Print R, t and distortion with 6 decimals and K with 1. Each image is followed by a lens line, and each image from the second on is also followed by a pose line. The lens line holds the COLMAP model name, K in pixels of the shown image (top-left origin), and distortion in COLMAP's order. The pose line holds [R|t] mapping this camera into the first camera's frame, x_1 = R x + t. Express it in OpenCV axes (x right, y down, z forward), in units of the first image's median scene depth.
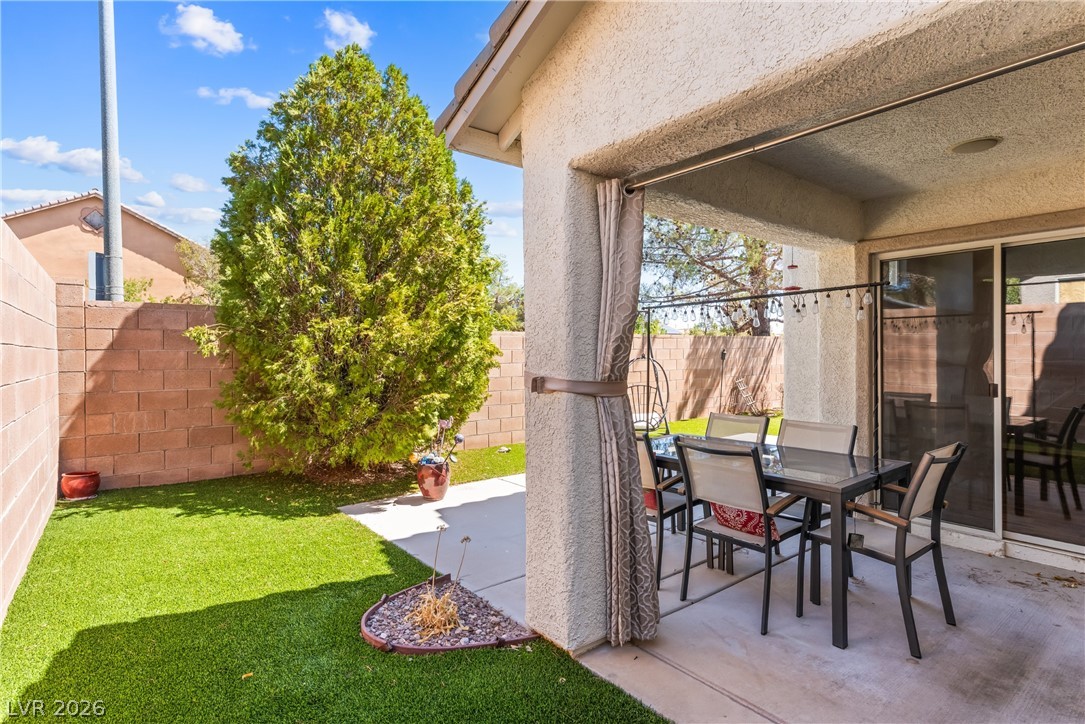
lens RADIAL K [[516.2, 0, 544.4], [0, 516.2, 357.3], [0, 0, 1]] dist [-0.000385, 0.002086]
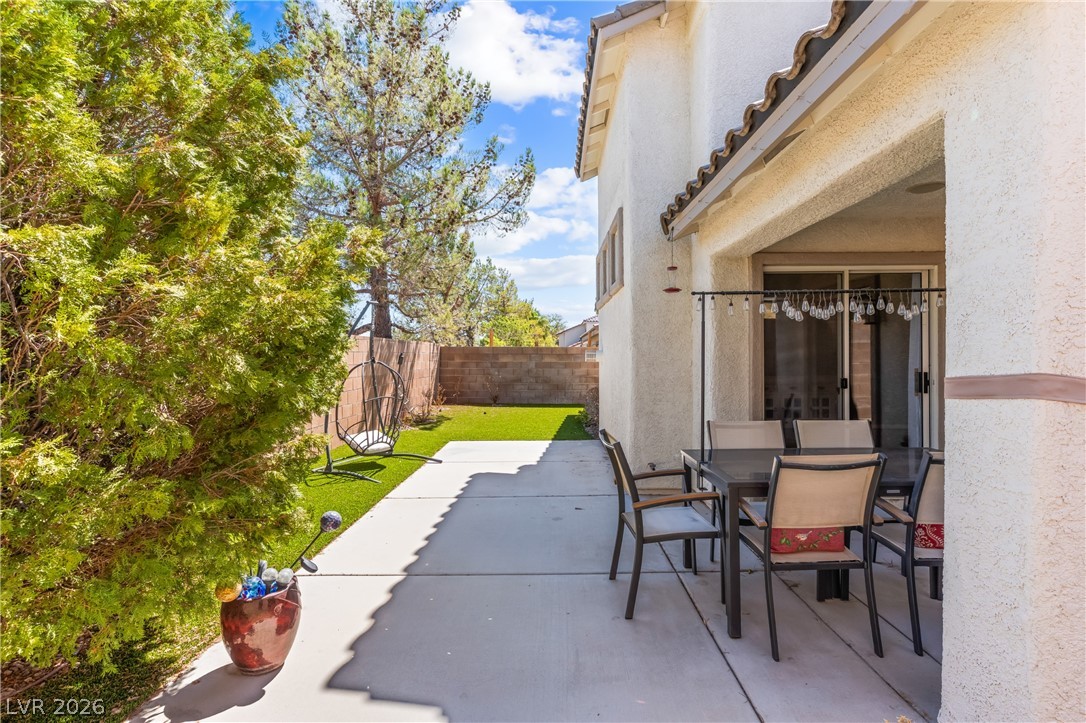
lens RADIAL K [[516.6, 0, 544.6], [0, 516.6, 361.2], [0, 0, 1]] dist [-0.000385, 0.002086]
pose [[0.639053, -0.002474, 0.769159, -0.458076], [0.005378, 0.999985, -0.001253, 0.005170], [-0.769144, 0.004937, 0.639056, 0.576480]]
